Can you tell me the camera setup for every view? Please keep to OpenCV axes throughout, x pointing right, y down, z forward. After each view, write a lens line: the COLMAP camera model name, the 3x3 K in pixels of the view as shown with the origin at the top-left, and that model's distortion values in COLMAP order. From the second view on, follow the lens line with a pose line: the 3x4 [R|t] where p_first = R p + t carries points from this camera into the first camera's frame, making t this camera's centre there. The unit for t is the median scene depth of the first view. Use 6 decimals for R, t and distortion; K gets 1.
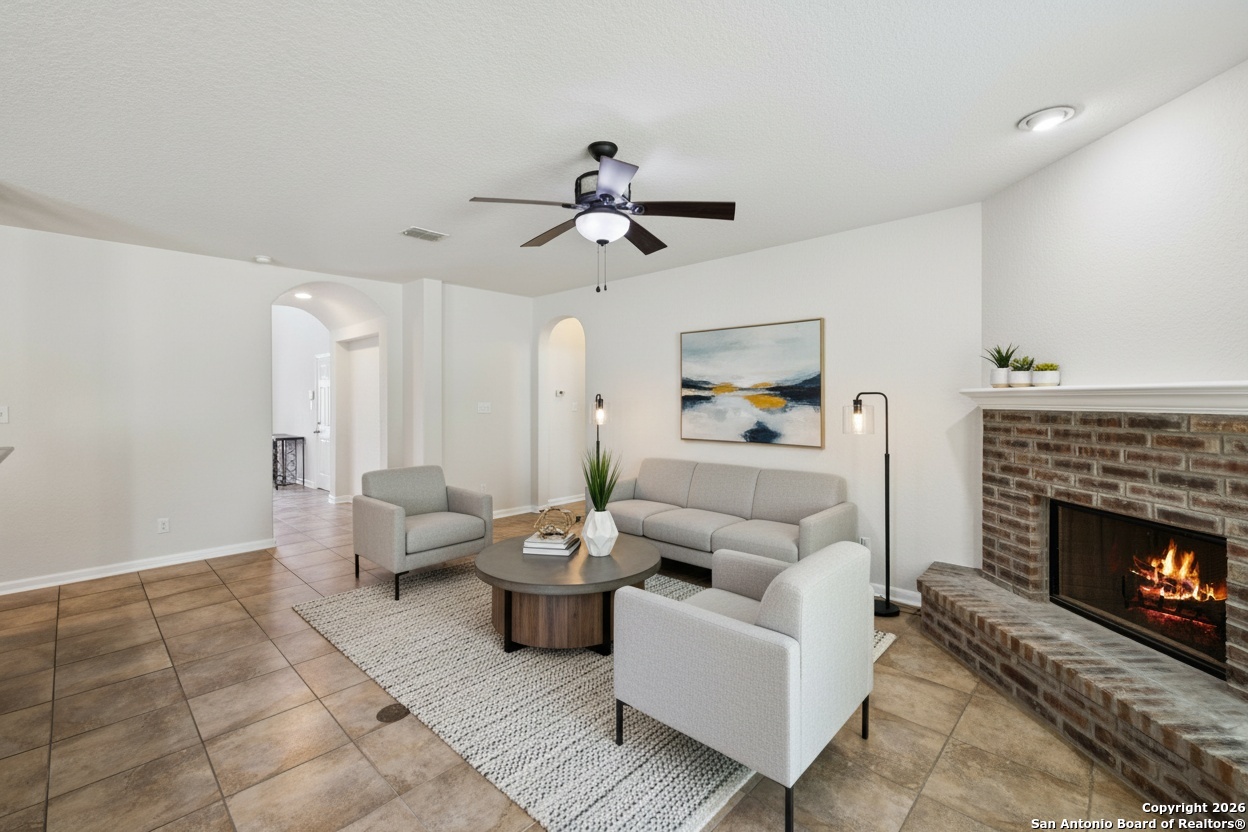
lens RADIAL K [[527.9, 0, 626.5], [0, 527.9, 405.3], [0, 0, 1]] dist [0.005039, -0.001480]
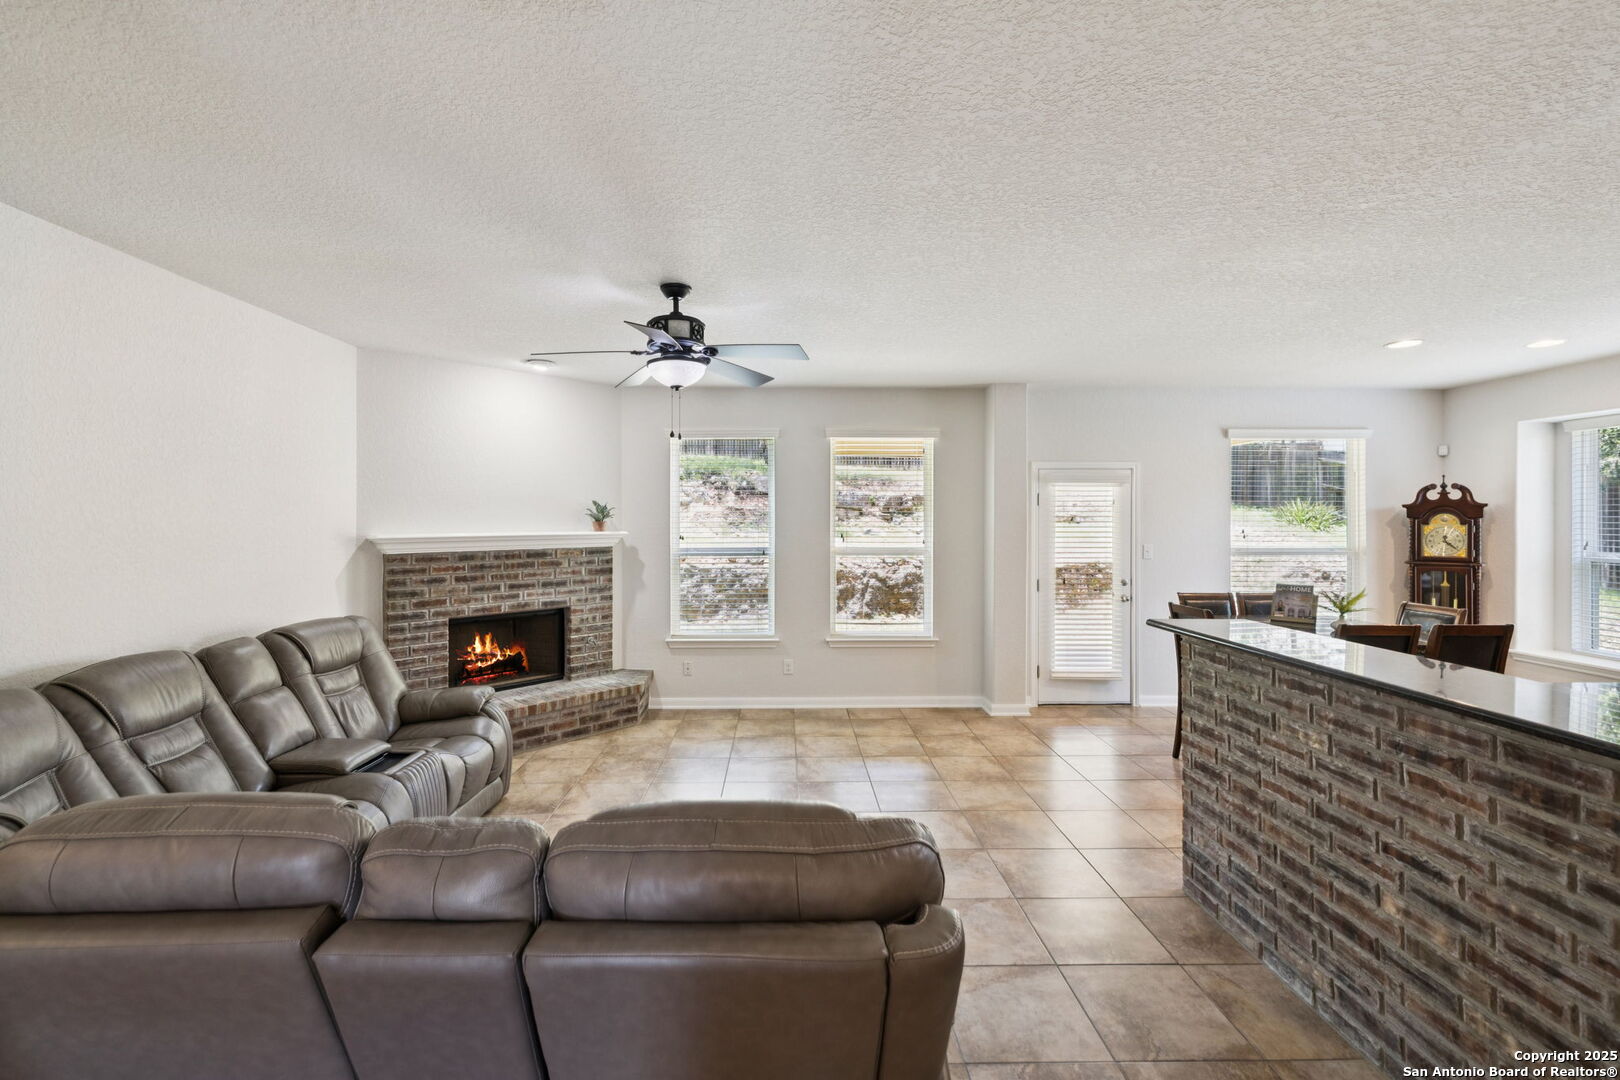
lens RADIAL K [[685.2, 0, 809.1], [0, 685.2, 519.2], [0, 0, 1]] dist [0.005039, -0.001480]
pose [[-0.699230, 0.014285, 0.714754, -1.153169], [0.017946, 0.999836, -0.002426, -0.057109], [-0.714671, 0.011130, -0.699372, 1.744583]]
